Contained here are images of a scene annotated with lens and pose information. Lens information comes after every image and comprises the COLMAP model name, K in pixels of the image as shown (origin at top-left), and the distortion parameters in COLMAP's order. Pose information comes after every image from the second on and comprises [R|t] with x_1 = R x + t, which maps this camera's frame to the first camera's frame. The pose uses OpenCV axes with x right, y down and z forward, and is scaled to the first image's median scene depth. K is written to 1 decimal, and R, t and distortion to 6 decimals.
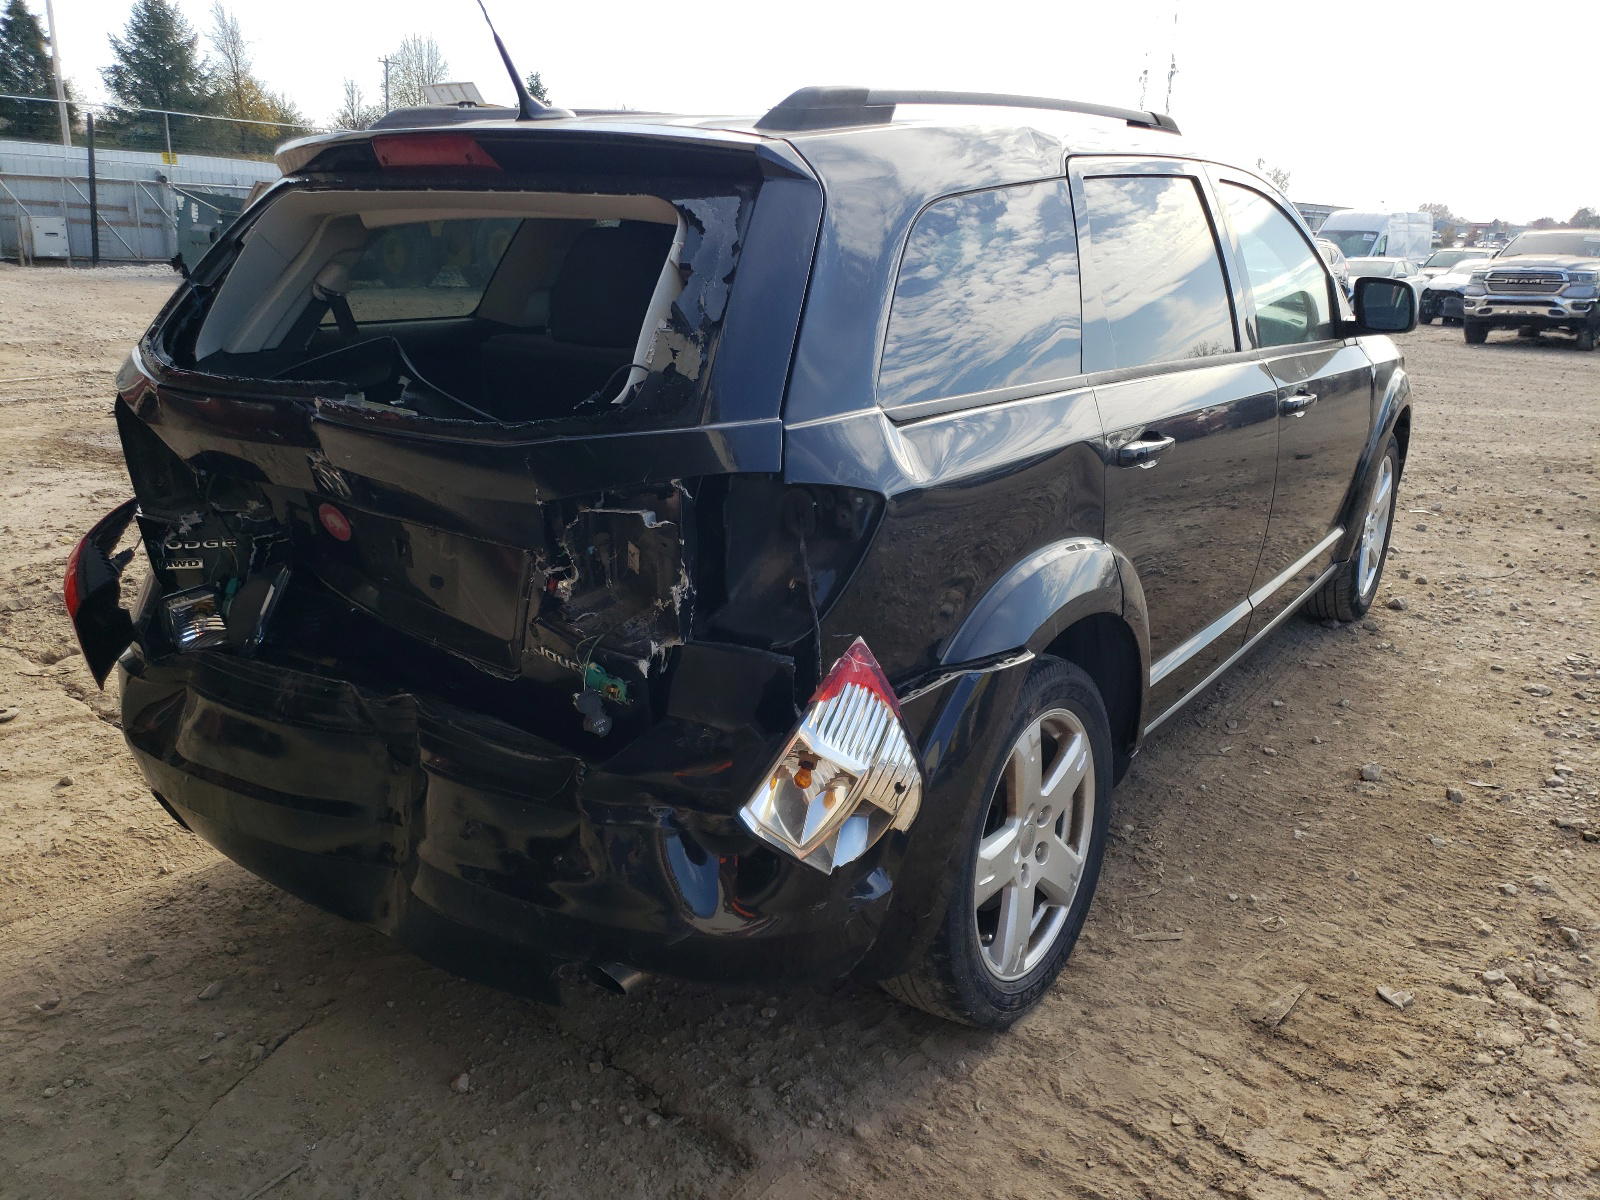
lens RADIAL K [[1220.8, 0, 804.8], [0, 1220.8, 599.2], [0, 0, 1]] dist [0.026262, -0.016627]
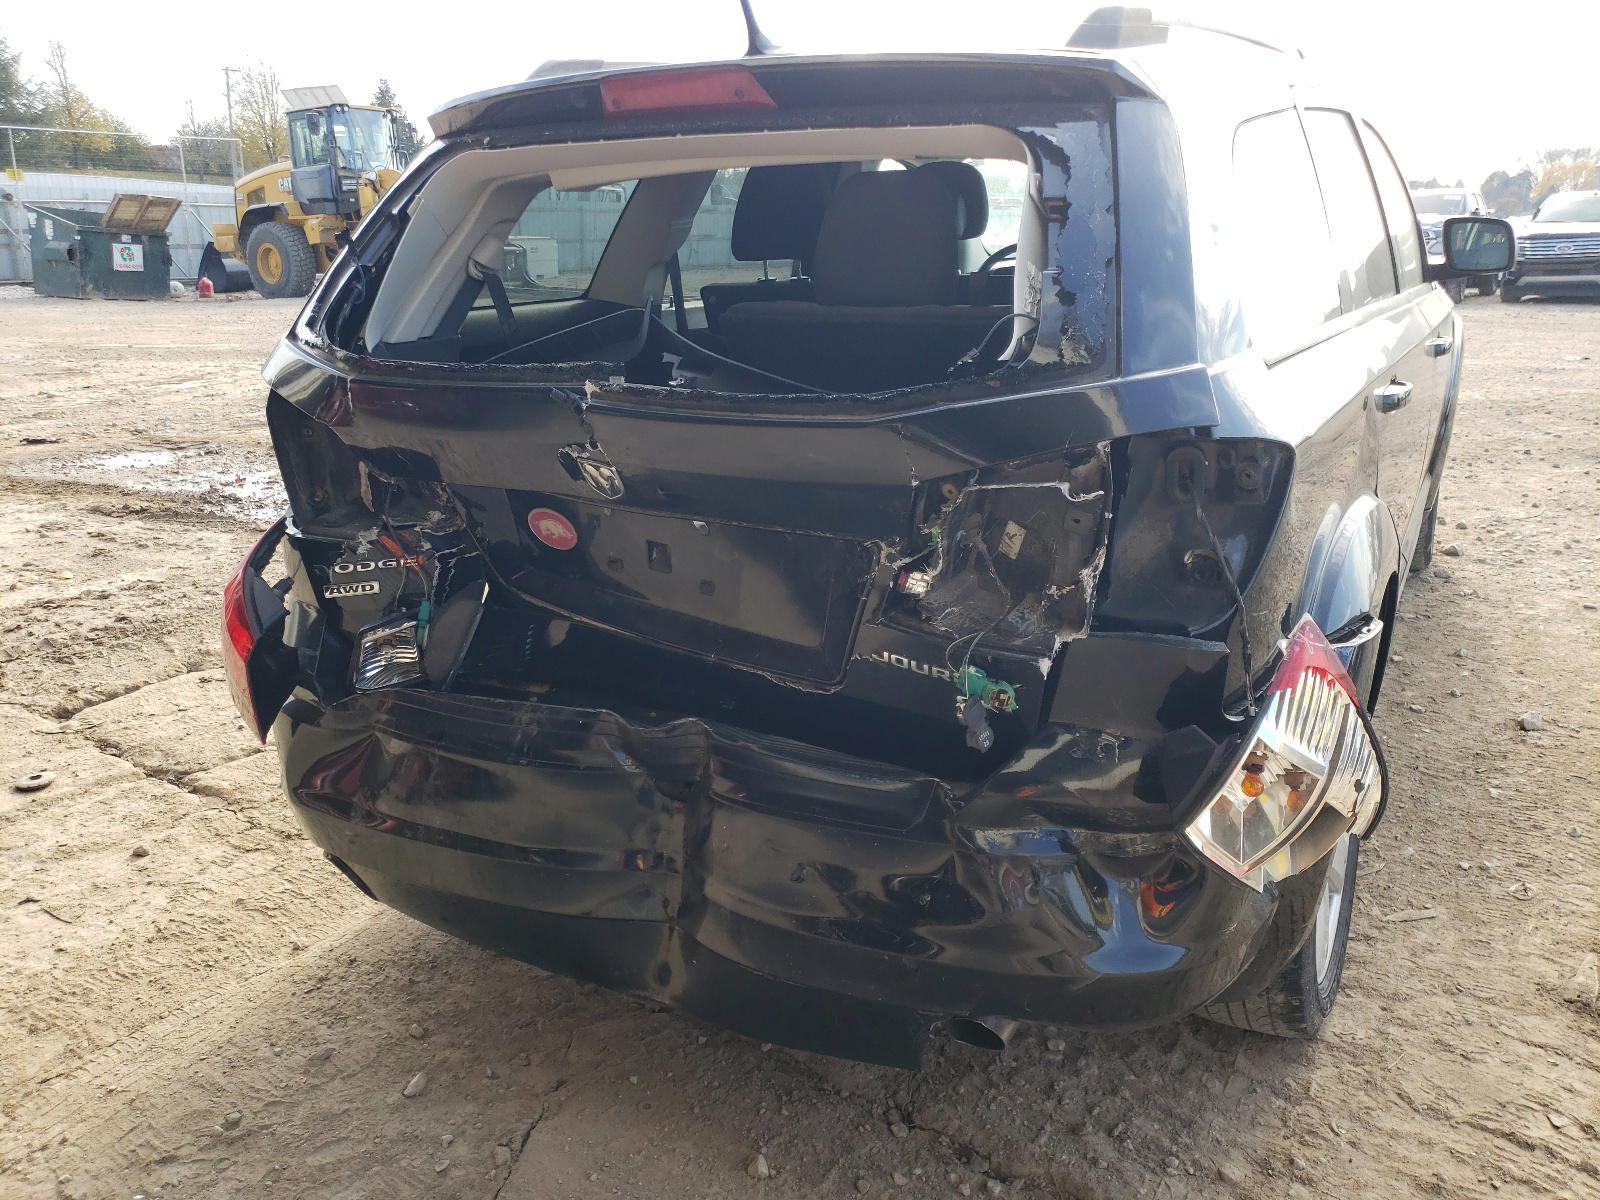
lens RADIAL K [[1220.8, 0, 799.9], [0, 1220.8, 564.9], [0, 0, 1]] dist [0.026262, -0.016627]
pose [[0.993529, -0.068420, 0.090663, -0.275898], [0.070207, 0.997393, -0.016665, -0.009711], [-0.089286, 0.022923, 0.995742, 0.119268]]
